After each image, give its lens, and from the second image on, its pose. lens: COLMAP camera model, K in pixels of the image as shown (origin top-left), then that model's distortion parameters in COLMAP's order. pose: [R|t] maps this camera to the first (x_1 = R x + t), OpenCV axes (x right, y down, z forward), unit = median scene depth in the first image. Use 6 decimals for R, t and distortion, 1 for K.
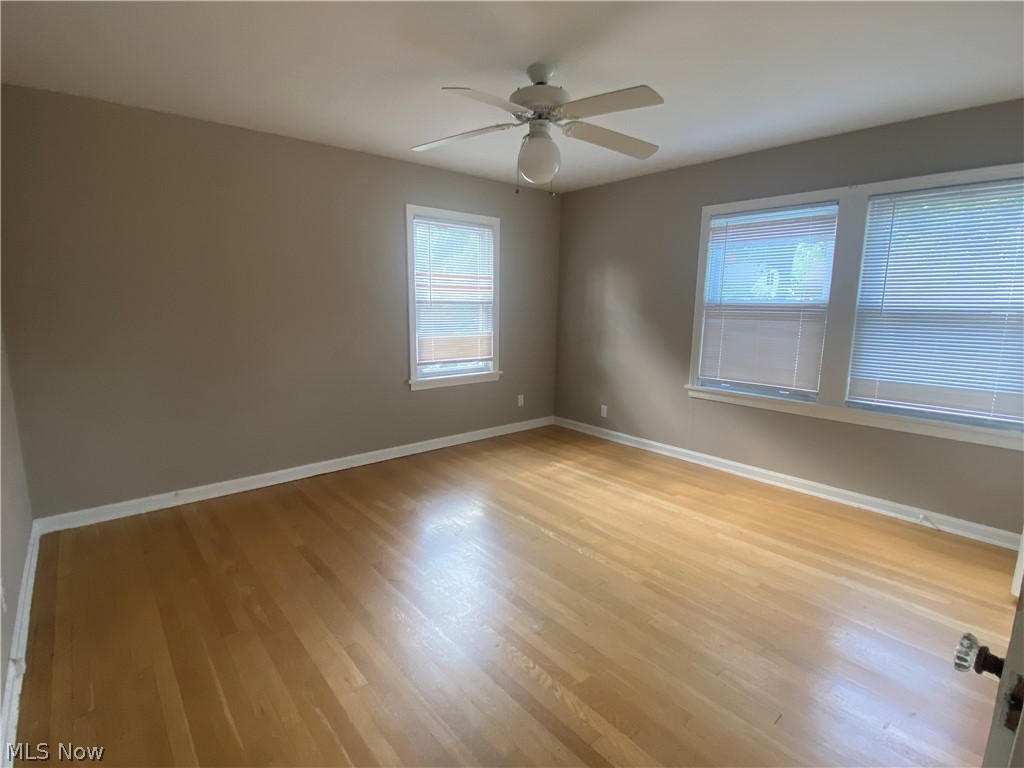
lens RADIAL K [[493.0, 0, 512.0], [0, 493.0, 384.0], [0, 0, 1]] dist [0.000890, -0.000292]
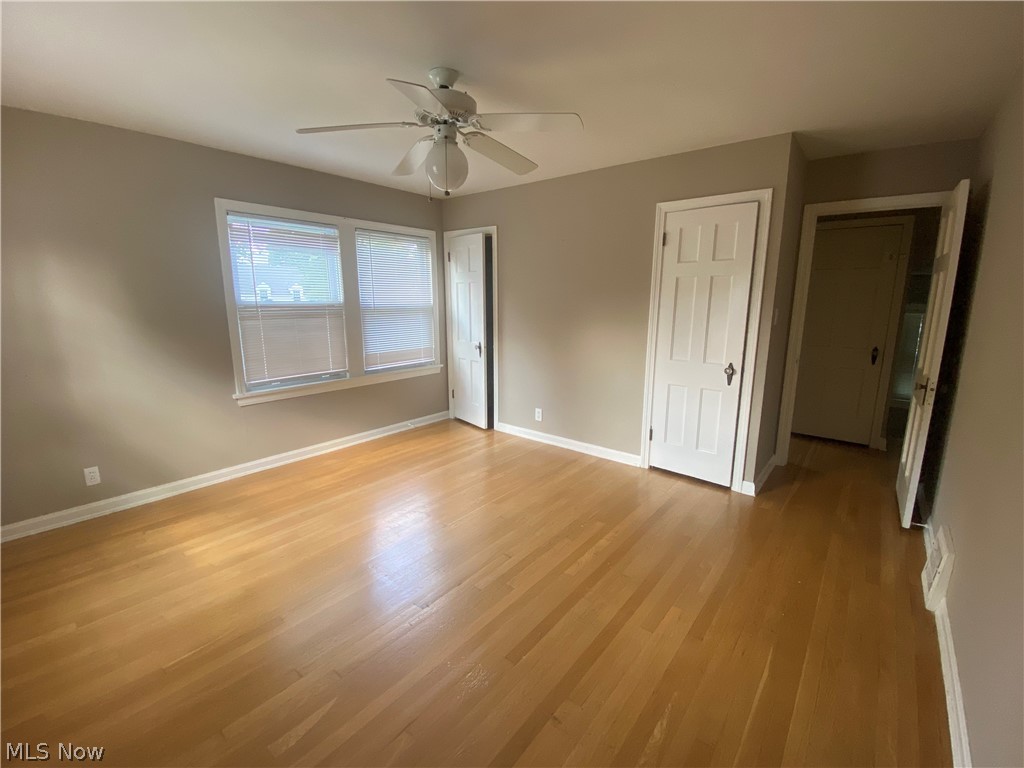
lens RADIAL K [[437.2, 0, 512.0], [0, 437.2, 384.0], [0, 0, 1]] dist [0.000570, -0.000036]
pose [[-0.173256, -0.201486, 0.964046, -0.550388], [0.160635, 0.959961, 0.229501, -0.131284], [-0.971689, 0.194622, -0.133954, 0.655951]]
